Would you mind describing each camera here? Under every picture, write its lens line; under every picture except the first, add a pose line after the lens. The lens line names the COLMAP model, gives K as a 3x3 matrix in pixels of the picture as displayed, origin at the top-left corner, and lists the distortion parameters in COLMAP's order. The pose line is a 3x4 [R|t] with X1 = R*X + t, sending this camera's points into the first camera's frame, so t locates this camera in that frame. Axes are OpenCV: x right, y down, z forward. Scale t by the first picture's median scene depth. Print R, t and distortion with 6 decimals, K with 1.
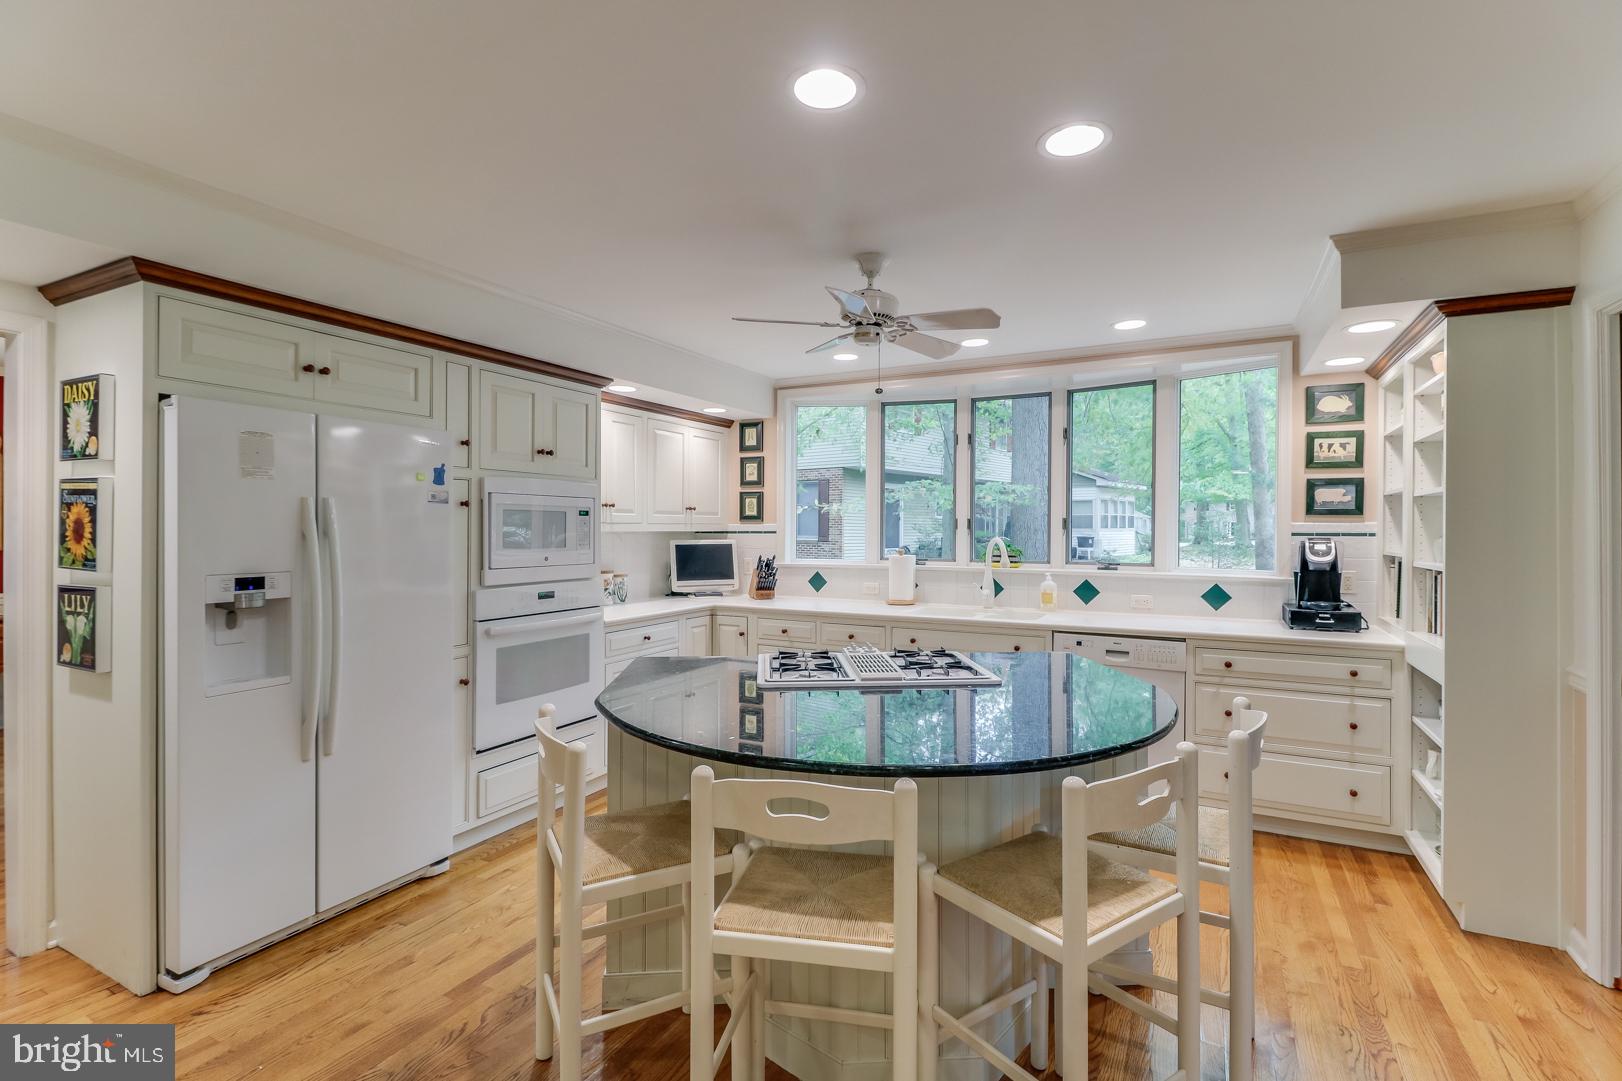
lens RADIAL K [[750.3, 0, 809.2], [0, 750.3, 521.6], [0, 0, 1]] dist [0.018270, -0.000274]
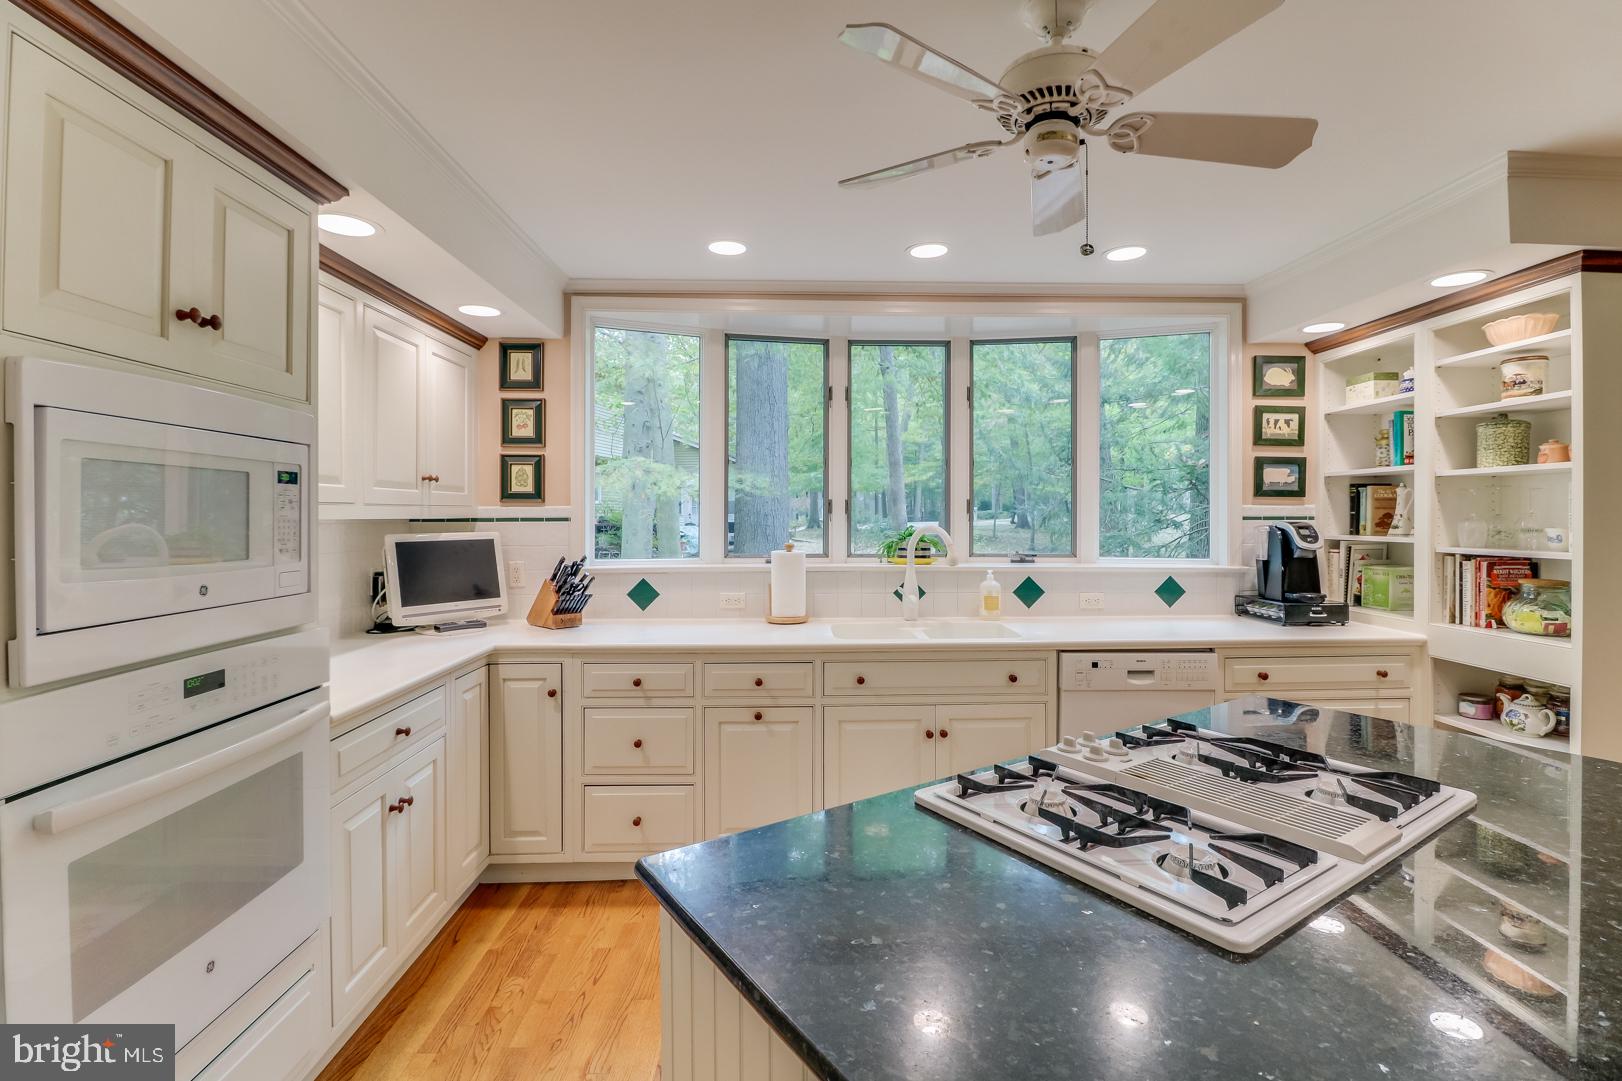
lens RADIAL K [[760.9, 0, 814.8], [0, 760.9, 510.8], [0, 0, 1]] dist [-0.004972, -0.000585]
pose [[0.868357, -0.000258, 0.495940, -0.215474], [-0.001624, 0.999993, 0.003364, 0.005040], [-0.495937, -0.003726, 0.868350, 0.399557]]
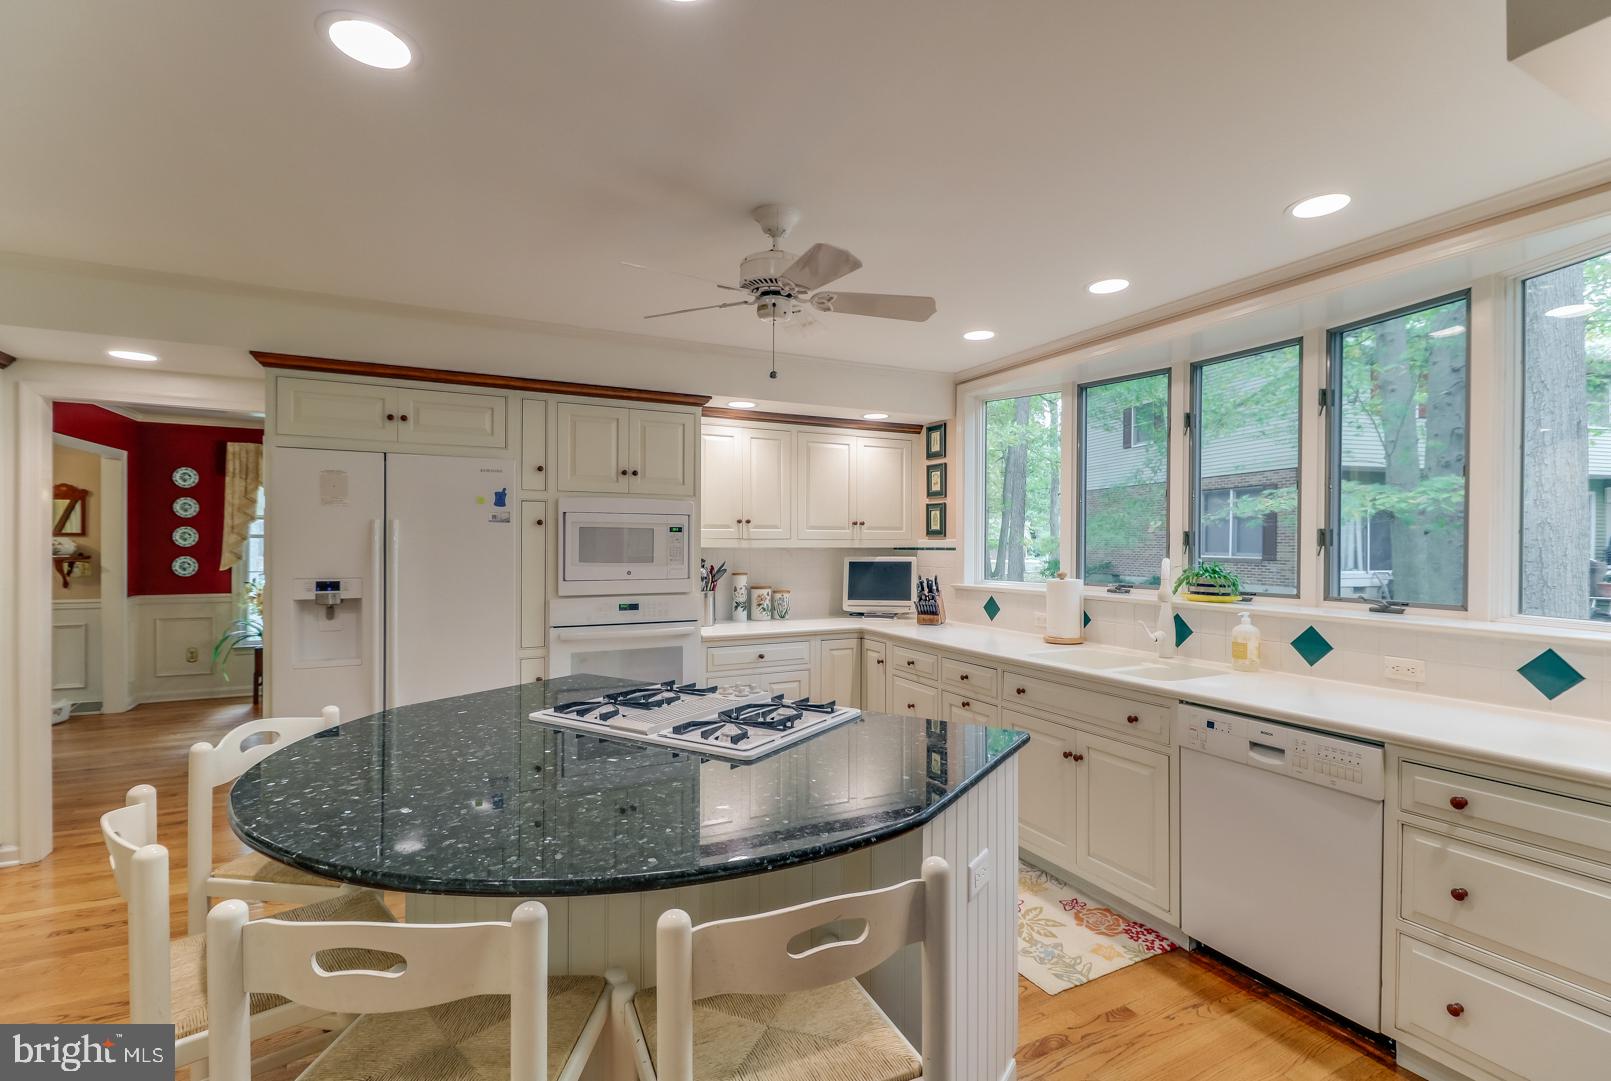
lens RADIAL K [[738.0, 0, 805.5], [0, 738.0, 540.5], [0, 0, 1]] dist [0.000894, -0.000018]
pose [[0.812347, -0.001587, -0.583172, 0.369987], [0.004082, 0.999987, 0.002964, 0.001198], [0.583160, -0.004788, 0.812343, 0.238401]]
